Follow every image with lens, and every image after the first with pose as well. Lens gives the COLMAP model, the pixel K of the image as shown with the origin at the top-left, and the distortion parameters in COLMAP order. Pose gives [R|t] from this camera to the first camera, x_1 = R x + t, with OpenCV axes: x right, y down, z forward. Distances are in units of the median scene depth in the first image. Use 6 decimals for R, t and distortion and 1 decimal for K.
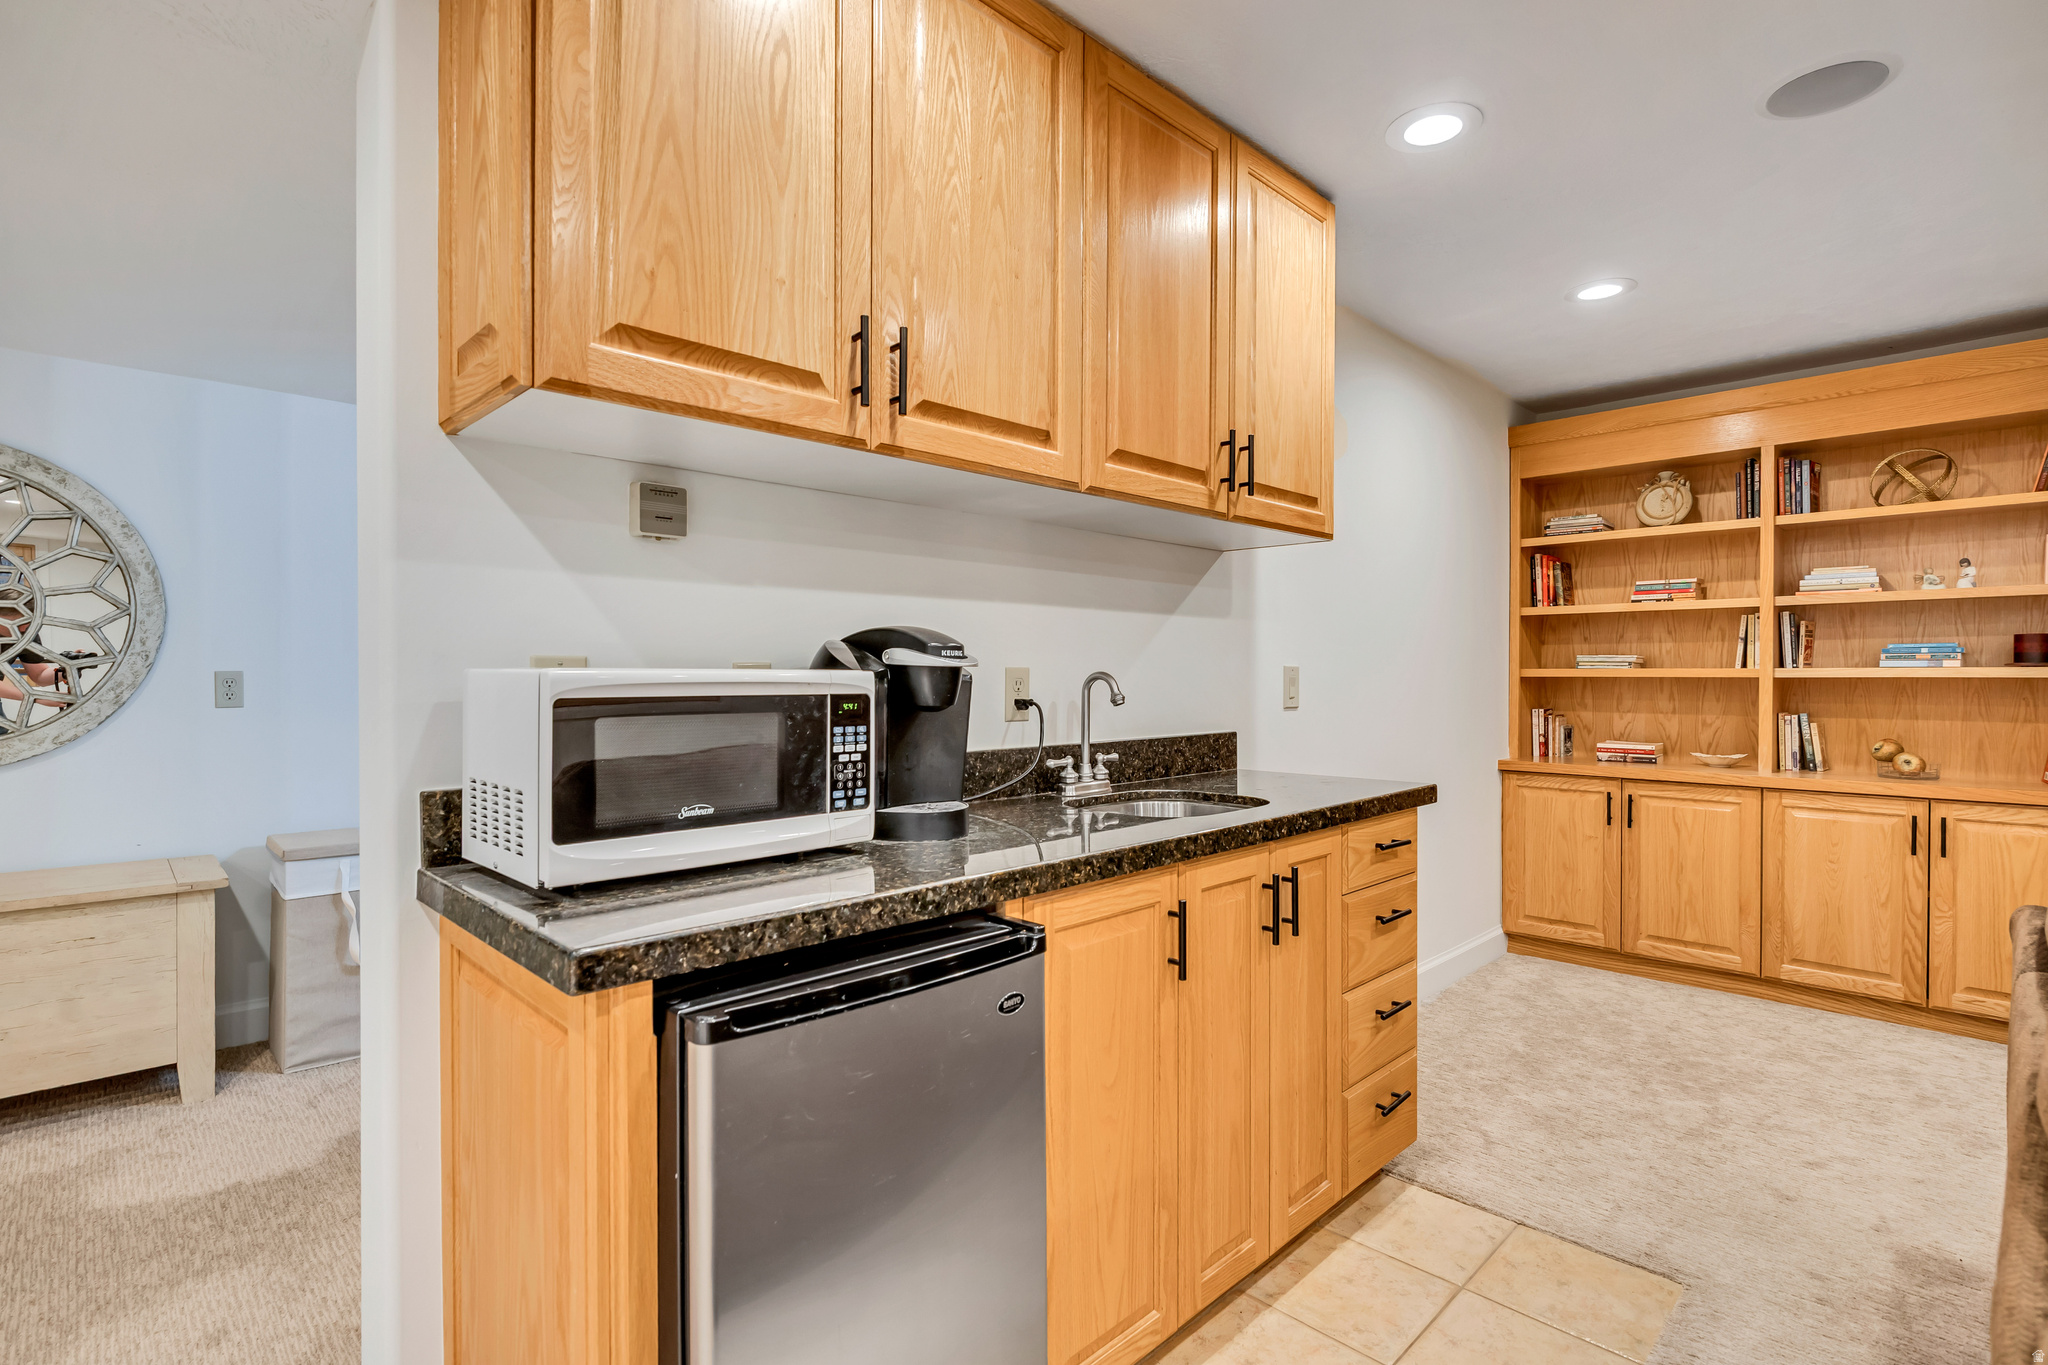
lens RADIAL K [[988.8, 0, 1019.8], [0, 988.8, 677.1], [0, 0, 1]] dist [-0.005804, -0.000186]
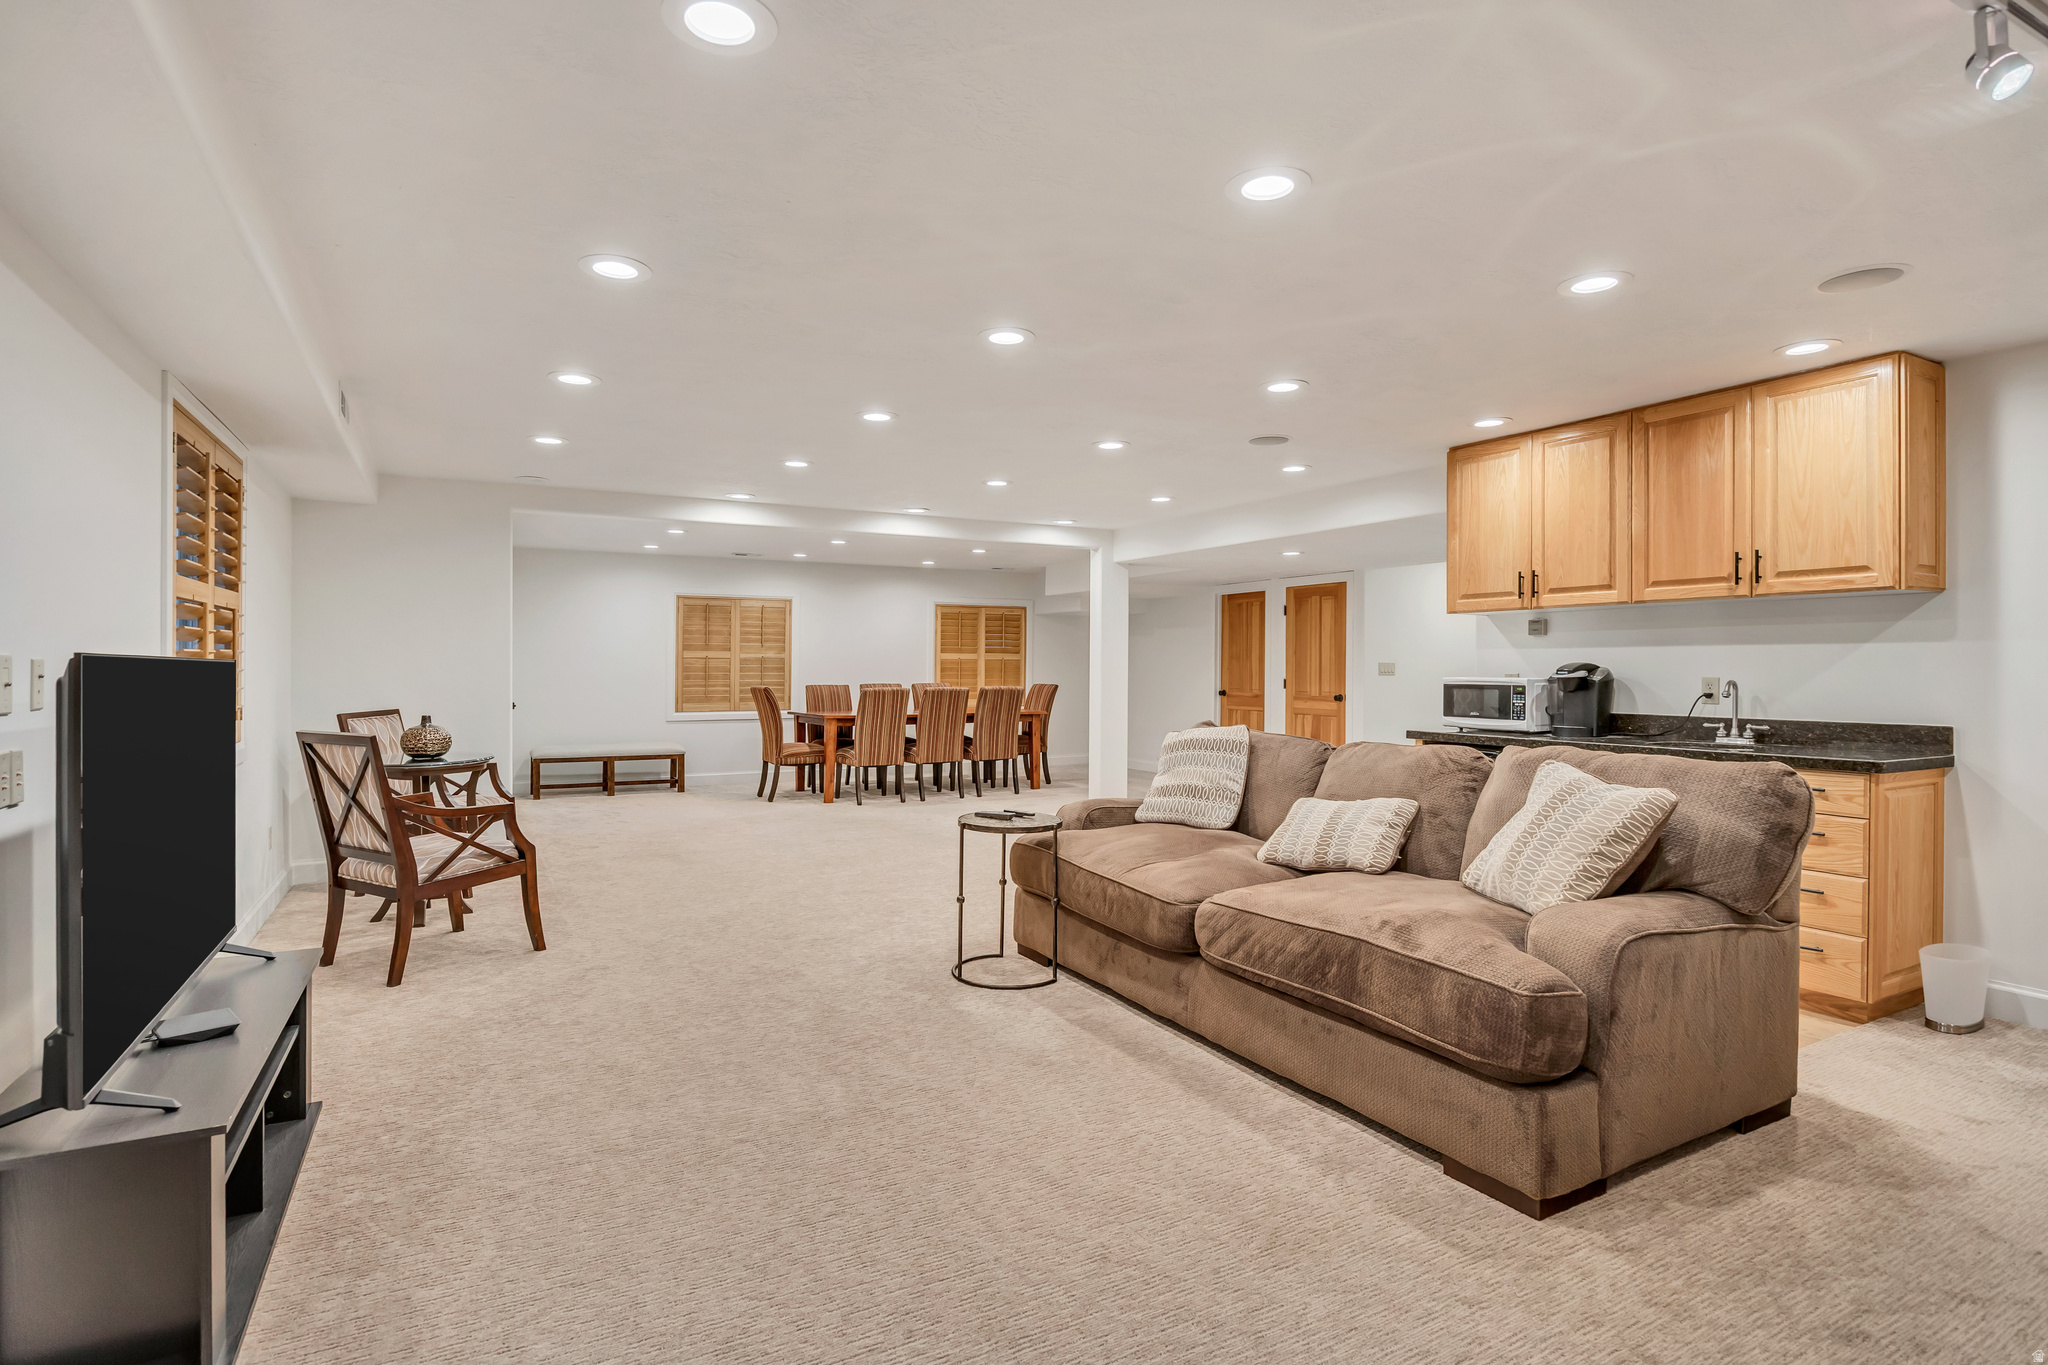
lens RADIAL K [[988.8, 0, 1025.2], [0, 988.8, 685.4], [0, 0, 1]] dist [-0.005804, -0.000186]
pose [[-0.271556, 0.018160, -0.962251, 1.315054], [-0.001872, 0.999810, 0.019397, -0.017193], [0.962421, 0.007069, -0.271471, 0.116504]]
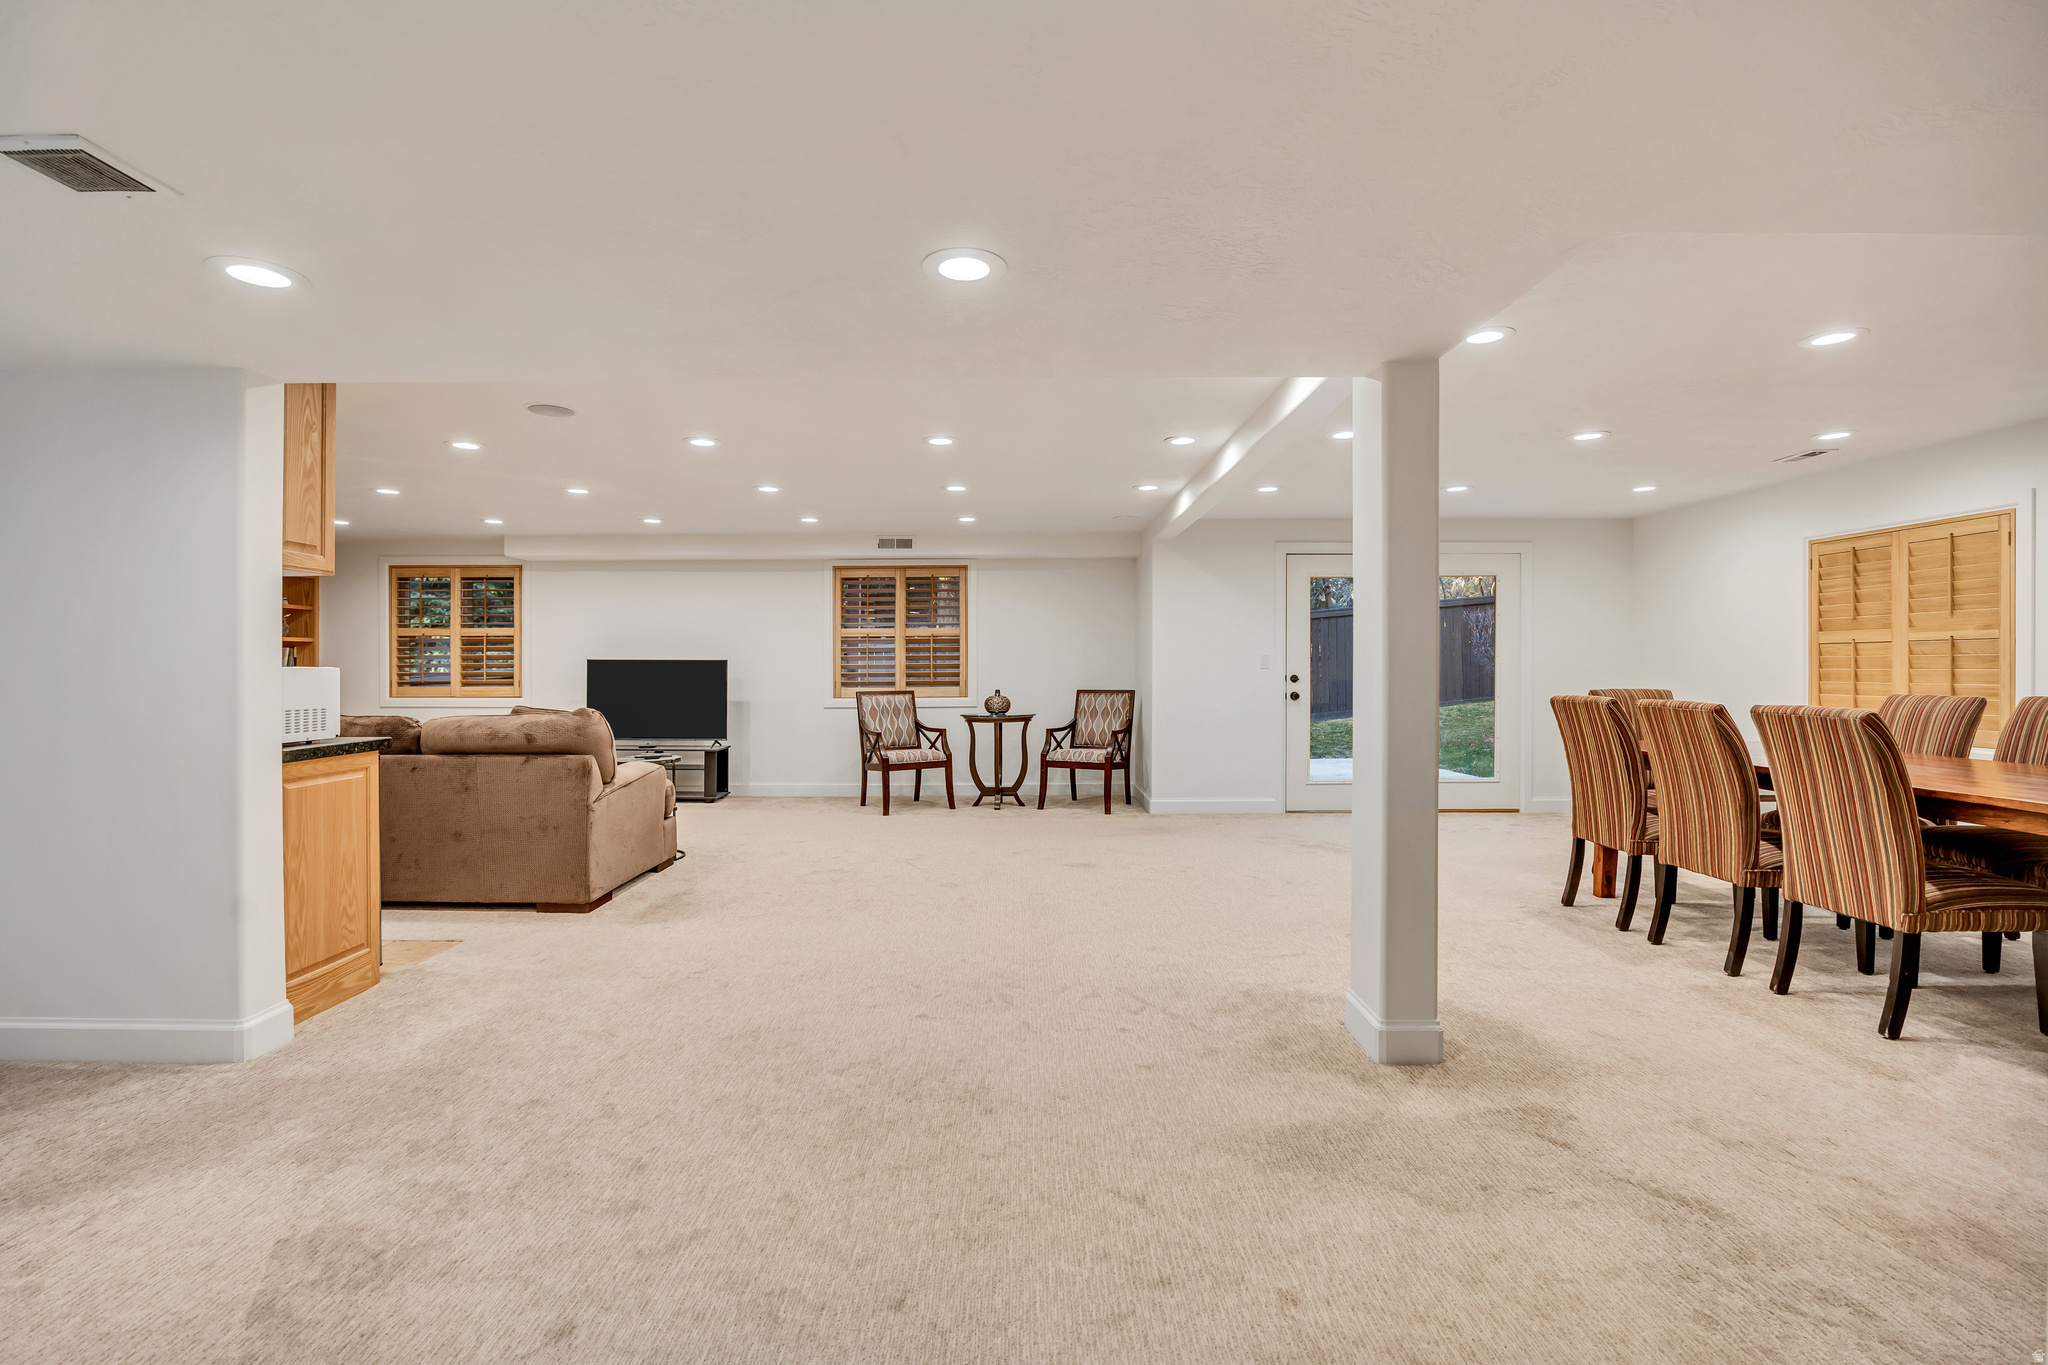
lens RADIAL K [[920.1, 0, 999.1], [0, 920.1, 674.4], [0, 0, 1]] dist [-0.015998, 0.000340]
pose [[-0.701308, -0.004185, 0.712847, -1.233675], [0.002140, 0.999966, 0.007976, -0.002188], [-0.712856, 0.007119, -0.701275, 0.492797]]
